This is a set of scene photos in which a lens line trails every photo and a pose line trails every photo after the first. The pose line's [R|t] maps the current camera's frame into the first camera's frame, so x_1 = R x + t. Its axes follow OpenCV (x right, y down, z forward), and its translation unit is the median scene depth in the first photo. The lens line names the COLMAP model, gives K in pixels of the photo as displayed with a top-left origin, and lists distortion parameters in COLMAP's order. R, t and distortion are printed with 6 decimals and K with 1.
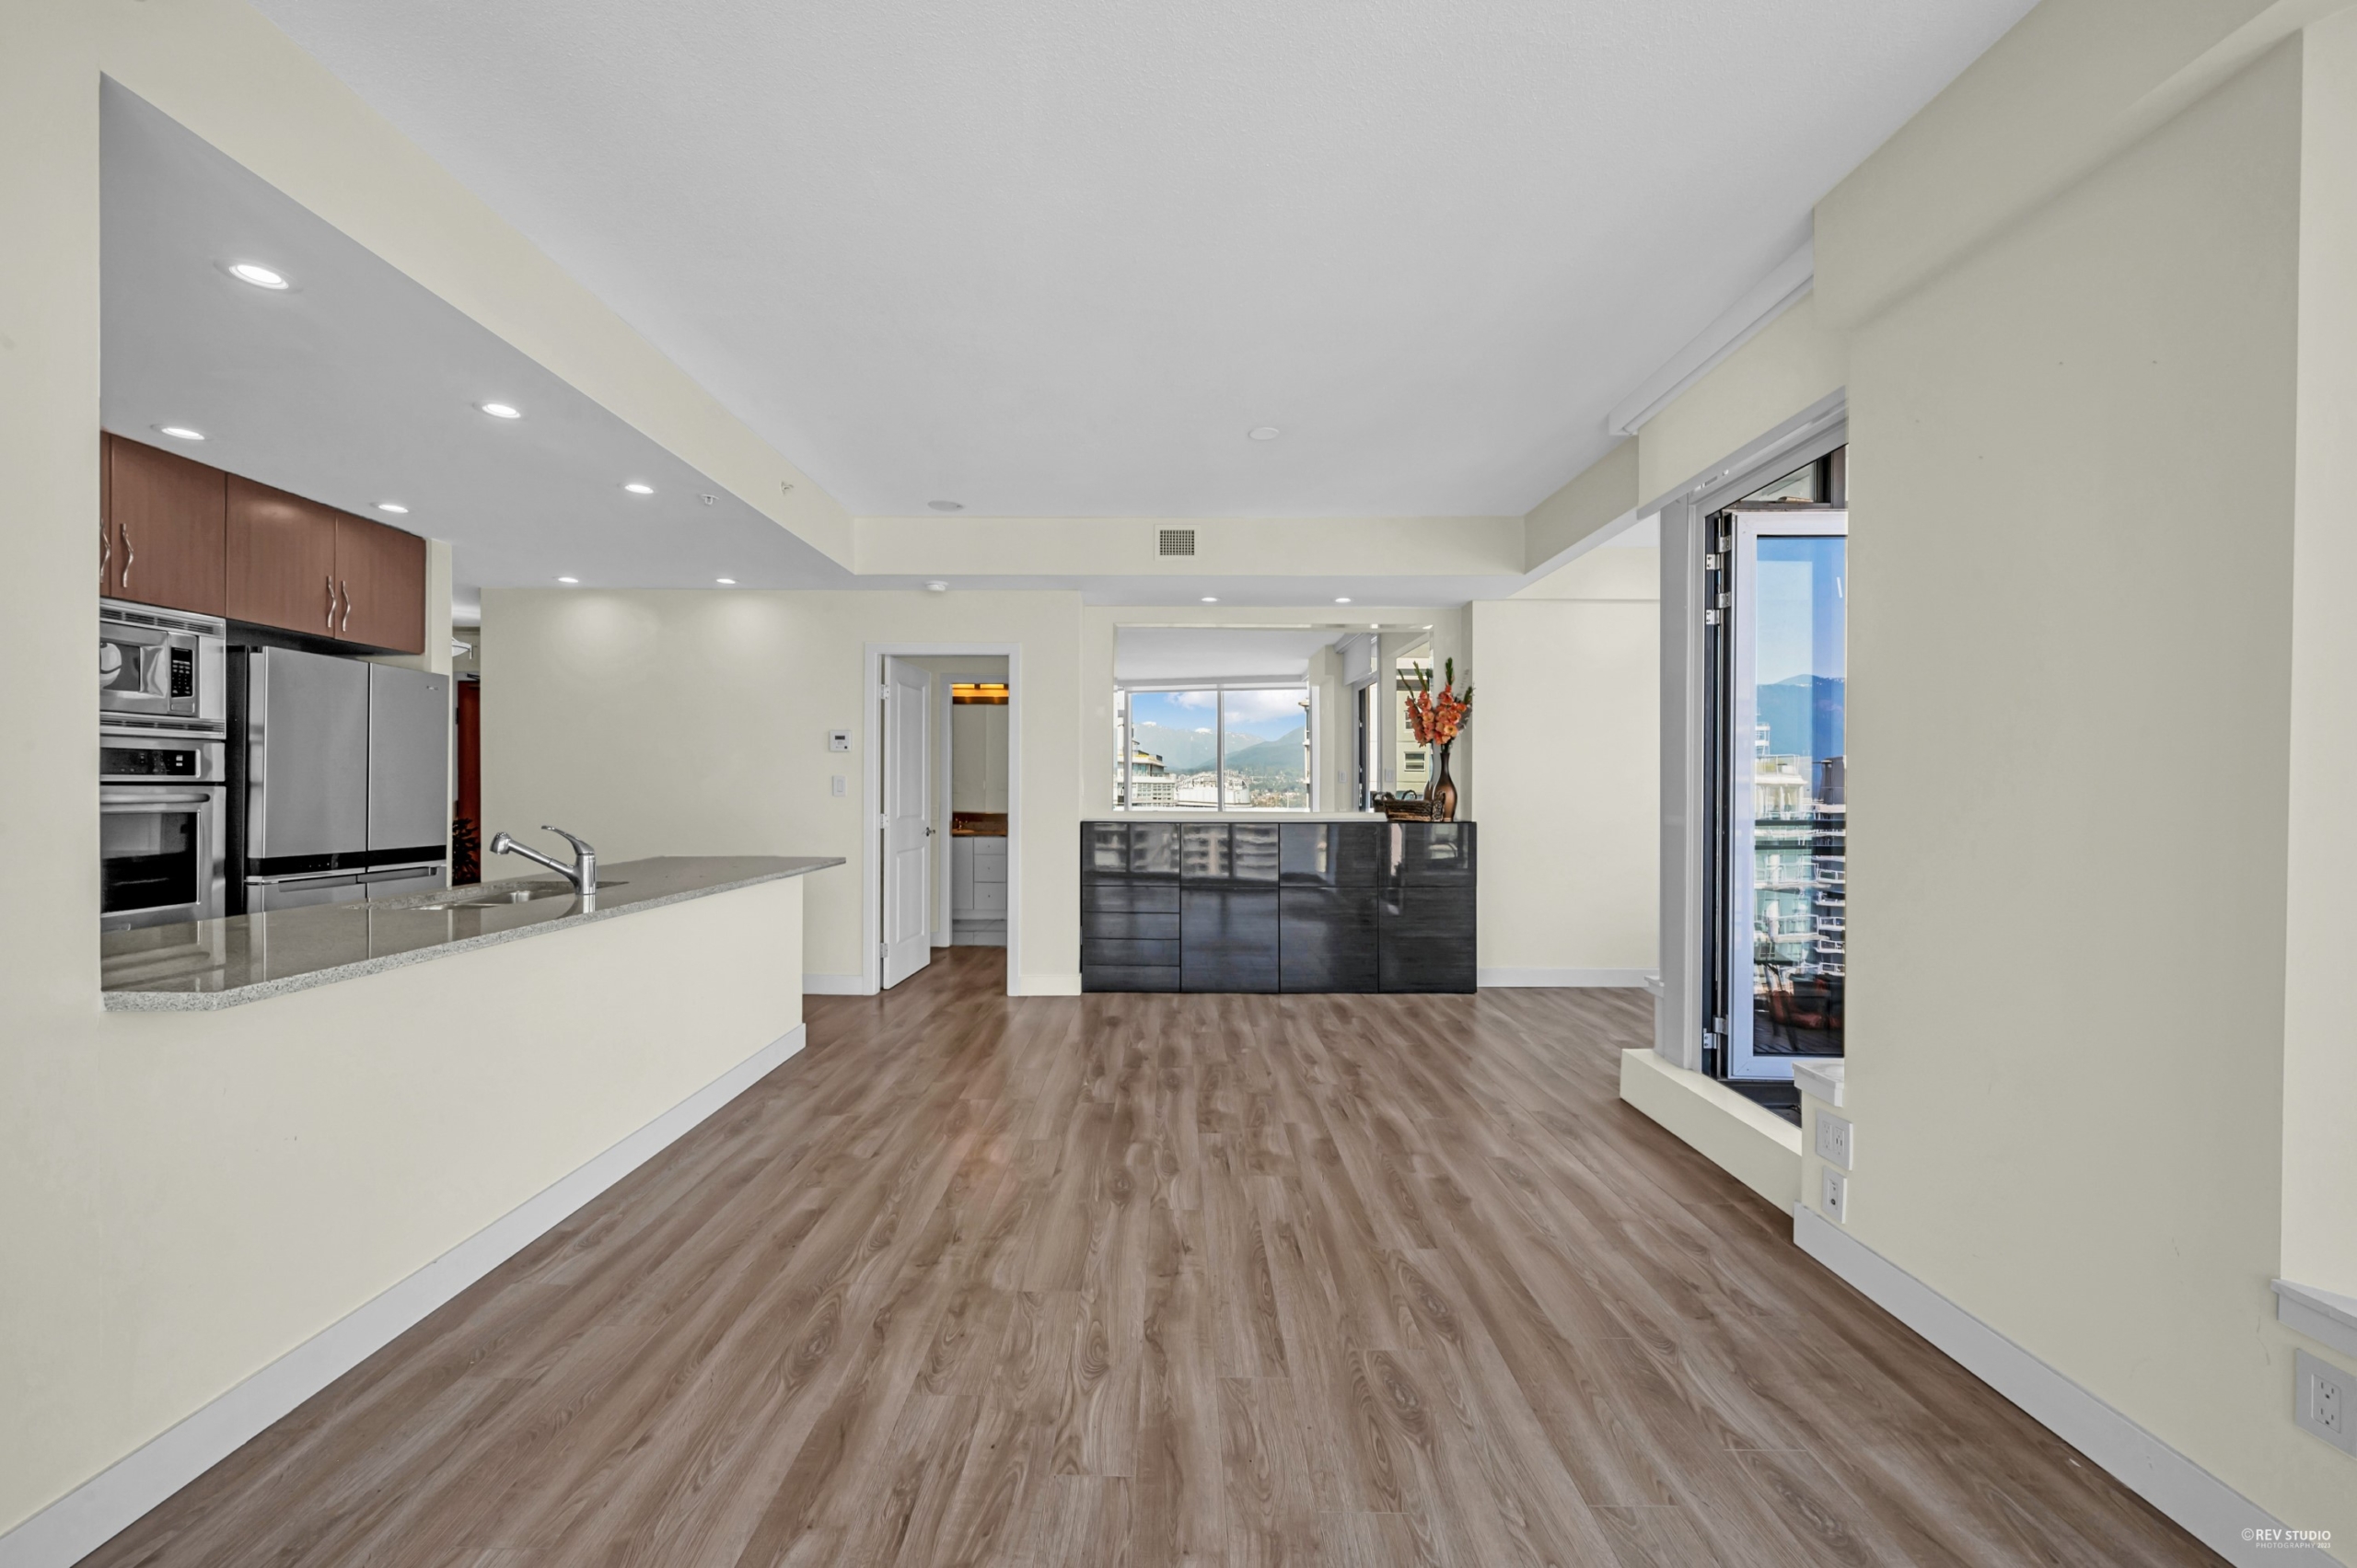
lens RADIAL K [[939.0, 0, 1164.2], [0, 939.0, 788.5], [0, 0, 1]] dist [-0.000665, -0.000105]
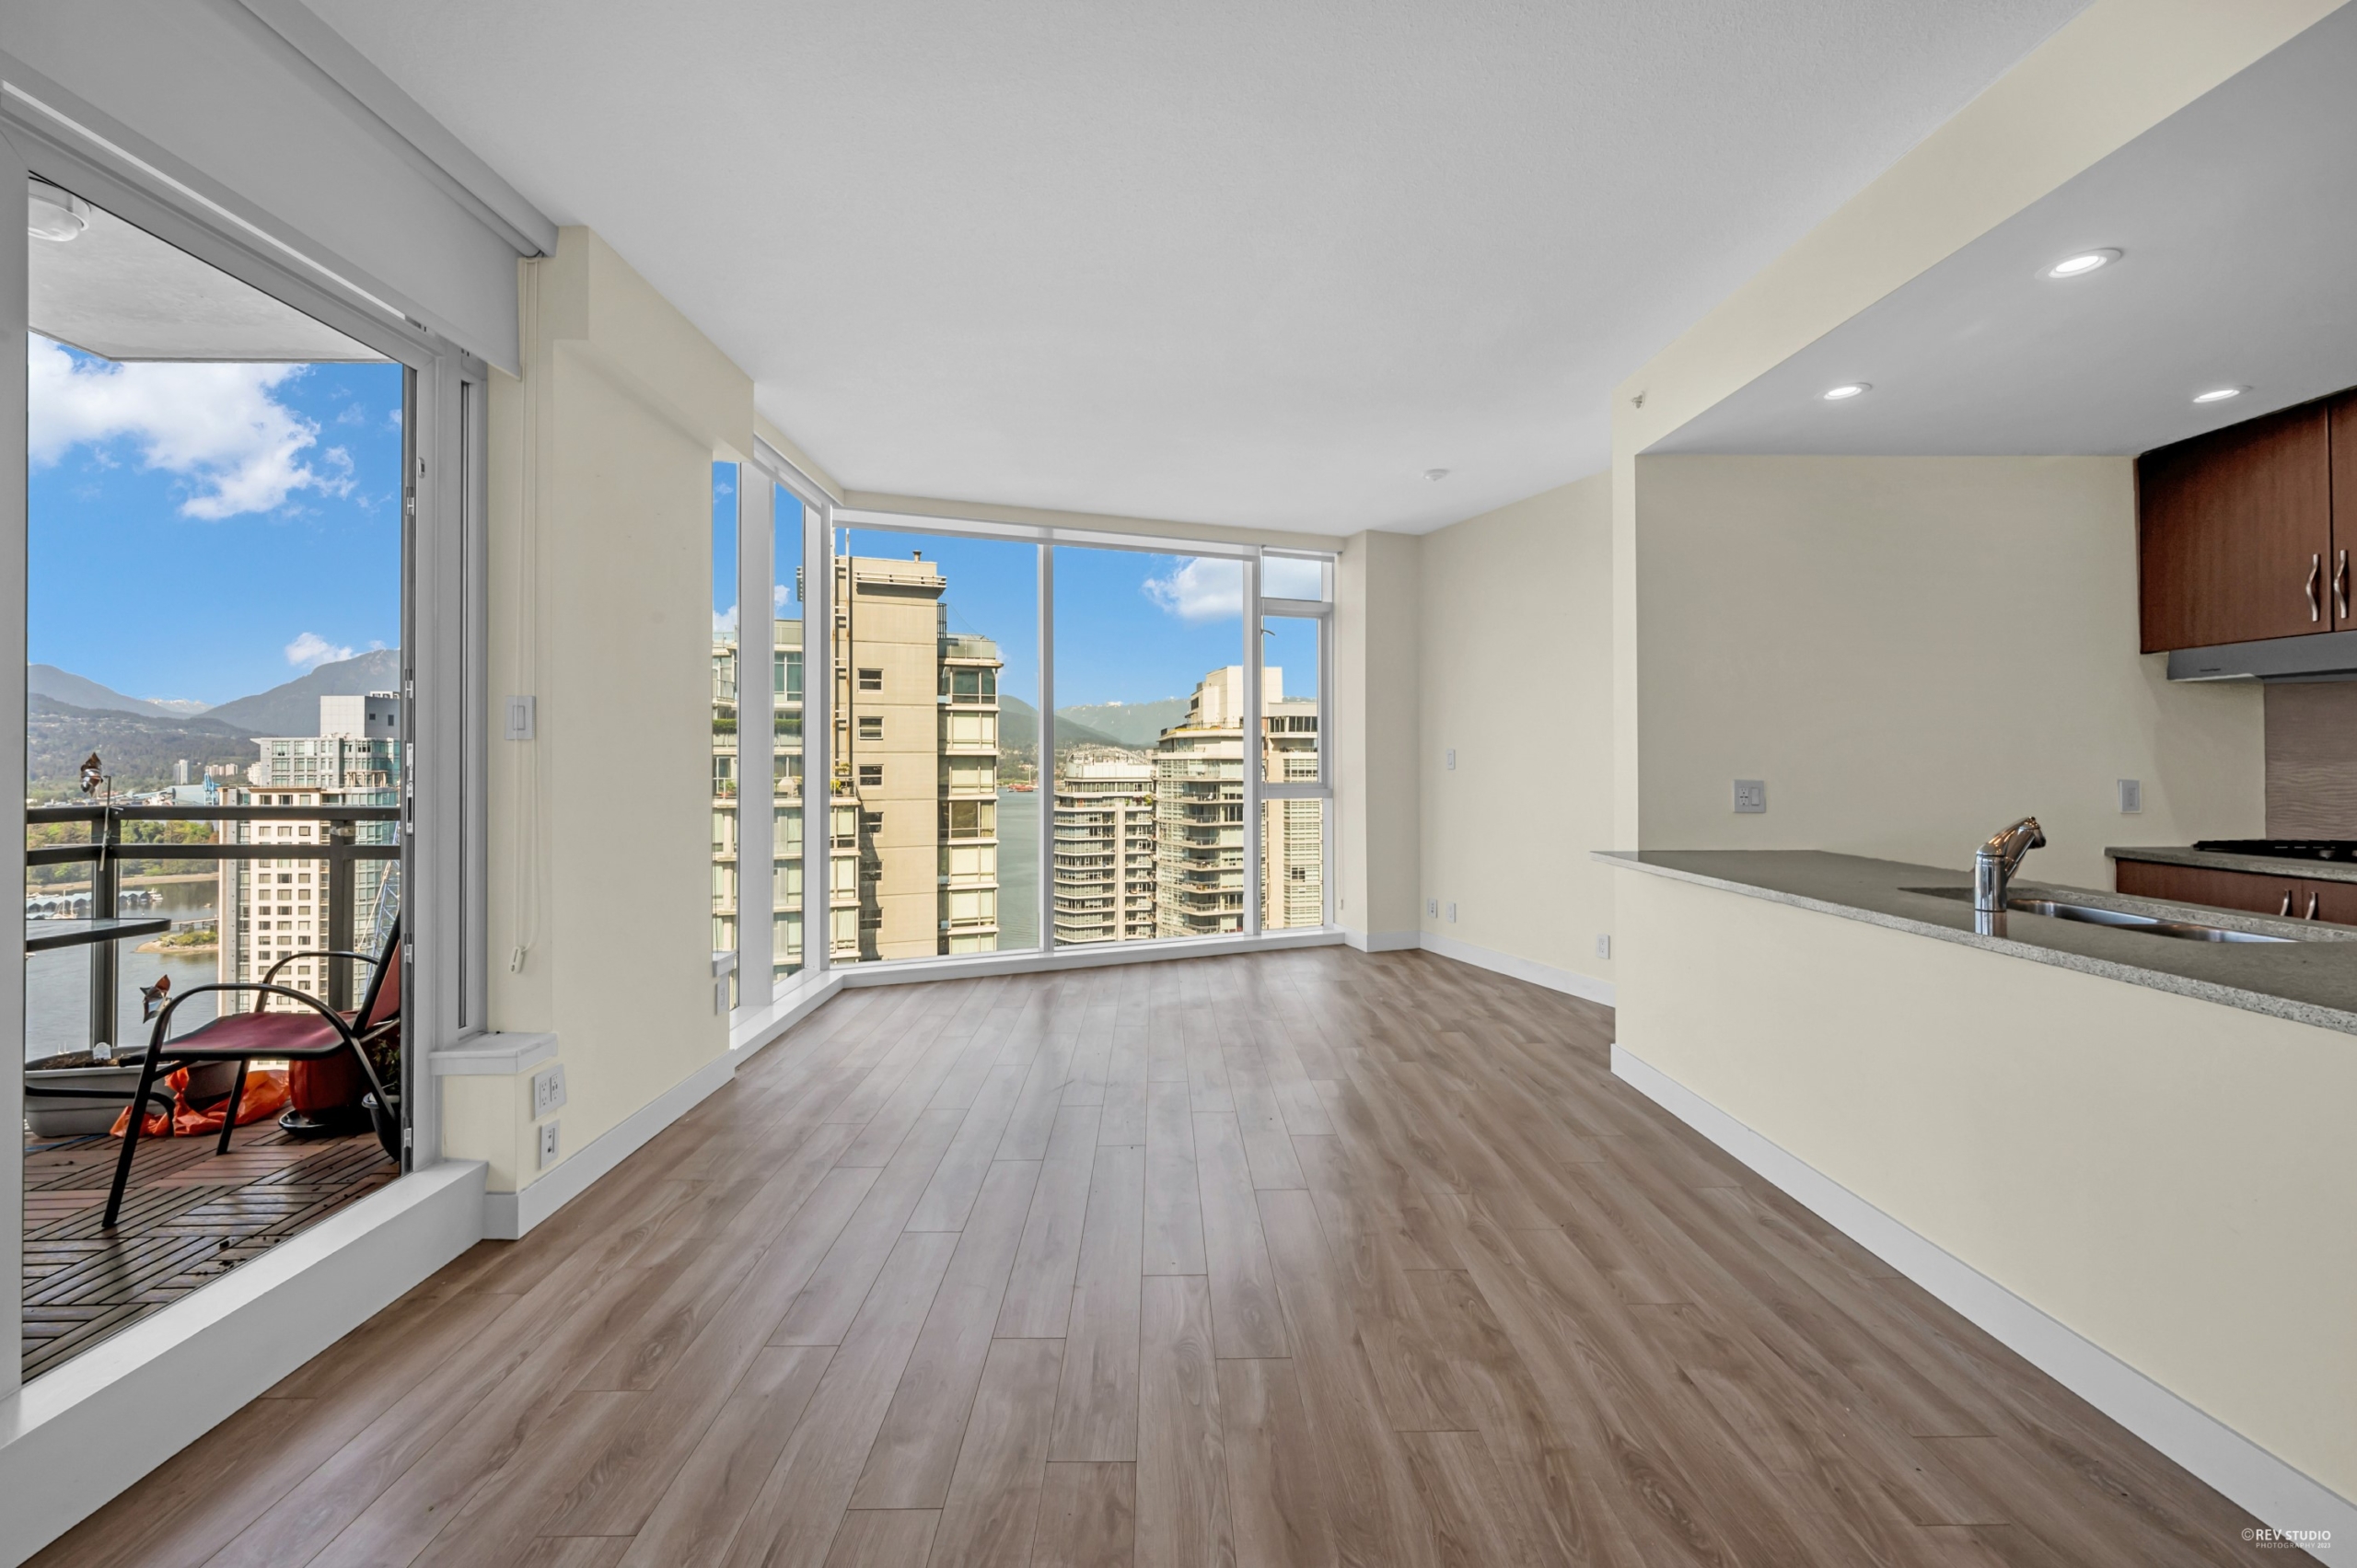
lens RADIAL K [[945.2, 0, 1174.0], [0, 945.2, 753.0], [0, 0, 1]] dist [0.000278, -0.000145]
pose [[-0.999662, -0.005364, -0.025426, 0.031197], [-0.005262, 0.999978, -0.004054, -0.002312], [0.025448, -0.003919, -0.999668, 1.497275]]
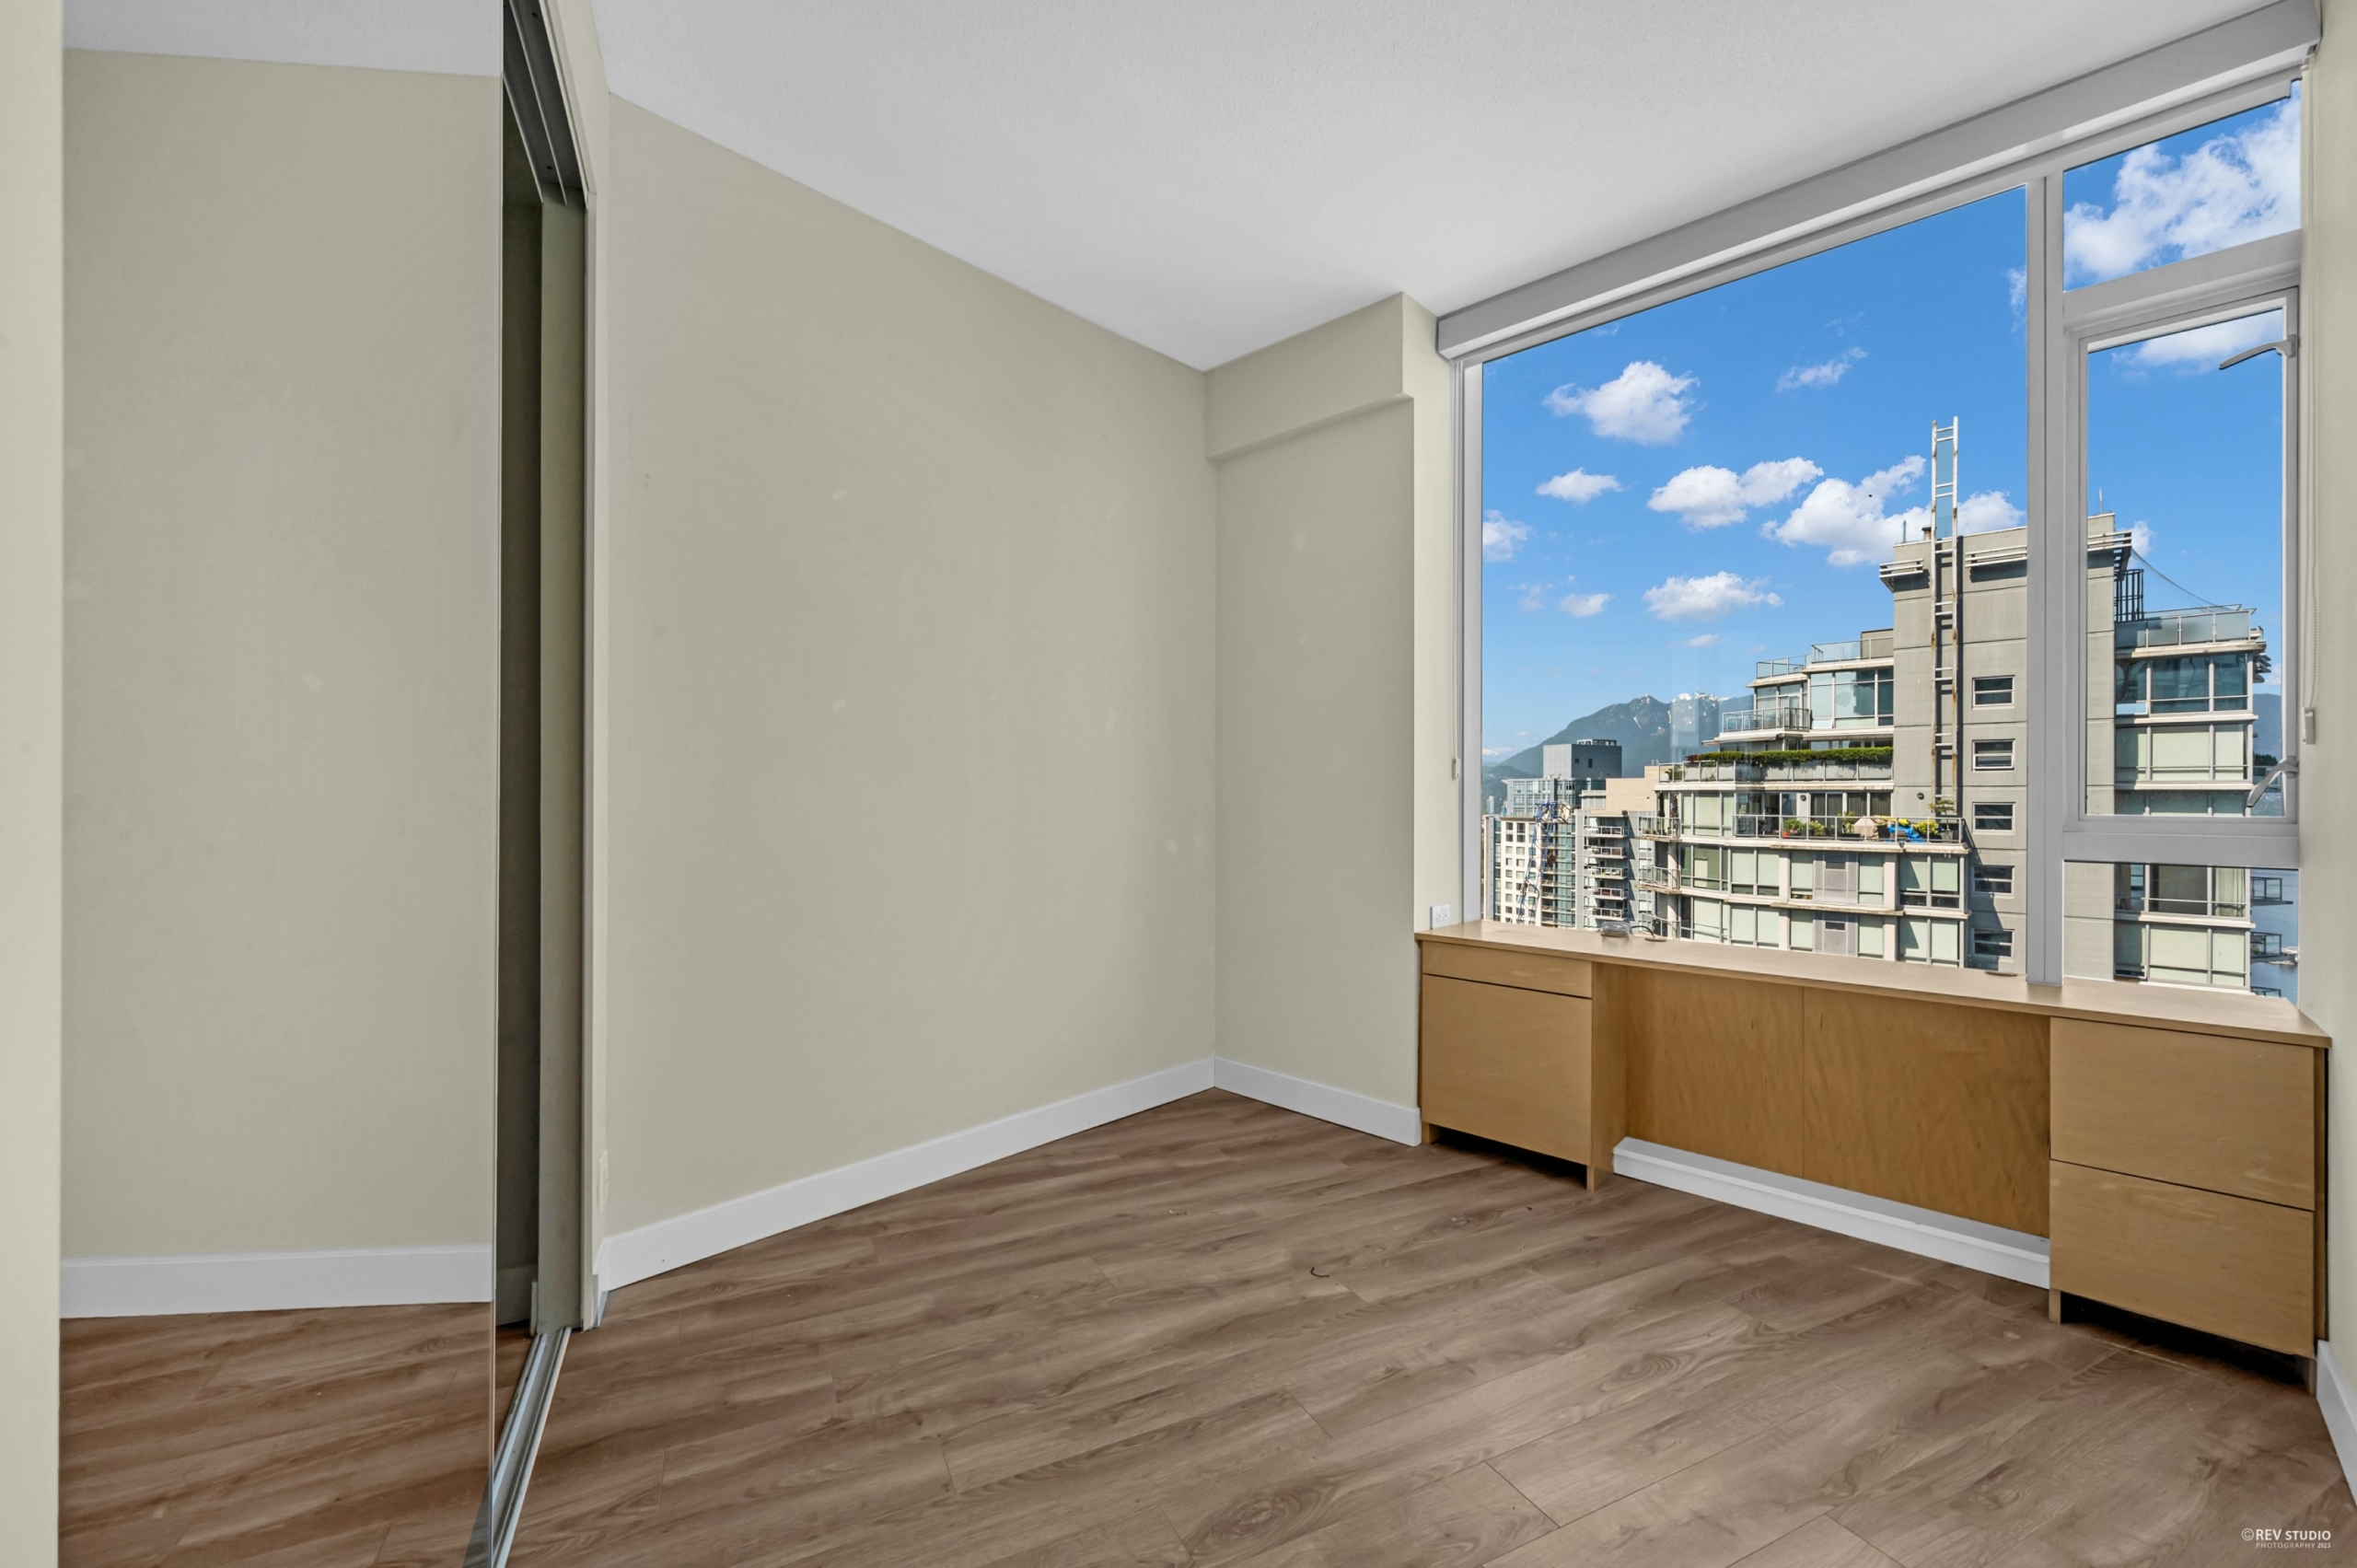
lens RADIAL K [[934.3, 0, 1173.1], [0, 934.3, 795.0], [0, 0, 1]] dist [-0.000860, -0.000226]
pose [[-0.433865, -0.007309, 0.900948, -1.479934], [-0.003993, 0.999973, 0.006190, 0.025342], [-0.900969, -0.000912, -0.433882, 0.143616]]
